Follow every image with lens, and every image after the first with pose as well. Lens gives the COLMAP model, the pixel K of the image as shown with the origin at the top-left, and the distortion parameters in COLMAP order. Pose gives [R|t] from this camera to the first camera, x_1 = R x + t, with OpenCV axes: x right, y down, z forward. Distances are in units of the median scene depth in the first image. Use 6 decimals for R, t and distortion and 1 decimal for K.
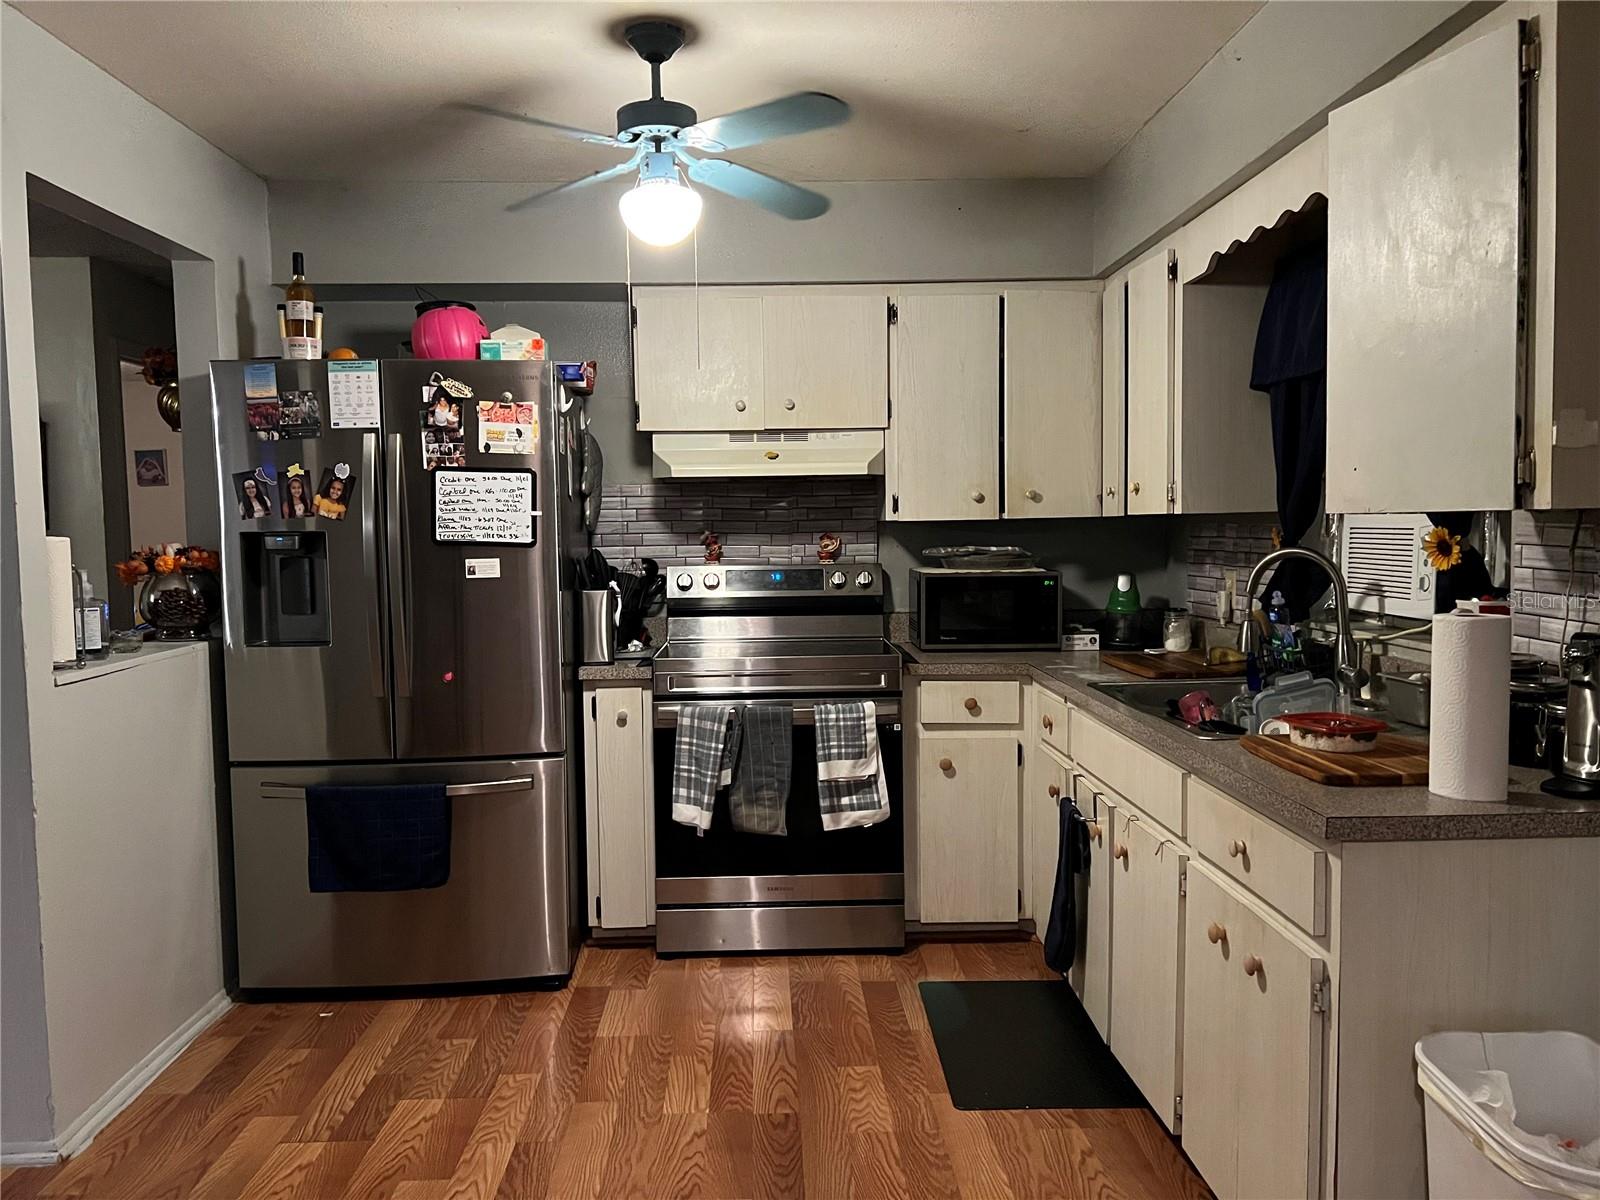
lens RADIAL K [[1214.1, 0, 806.7], [0, 1214.1, 605.3], [0, 0, 1]] dist [0.123238, -0.092006]
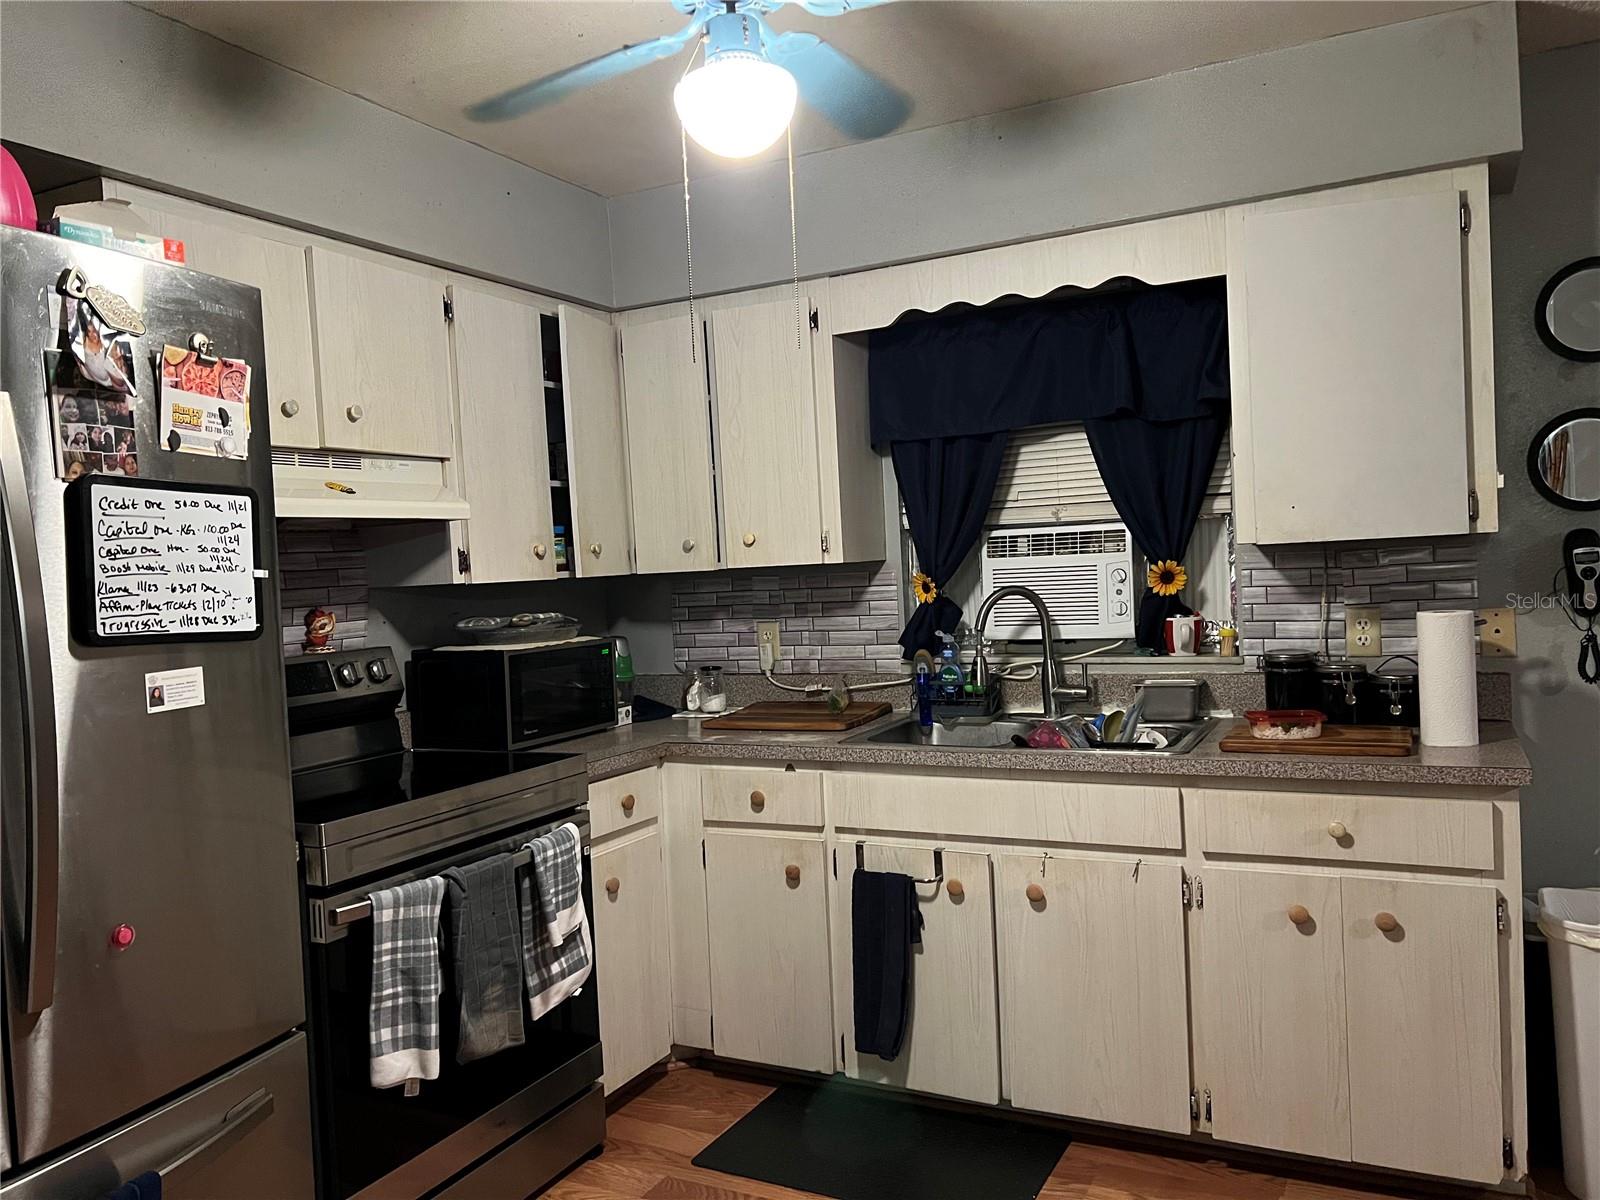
lens RADIAL K [[1196.5, 0, 800.0], [0, 1196.5, 600.0], [0, 0, 1]] dist [0.006350, 0.004584]
pose [[0.490385, -0.037685, 0.870691, -0.551441], [0.102709, 0.994601, -0.014799, -0.033149], [-0.865433, 0.096685, 0.491608, 0.553959]]
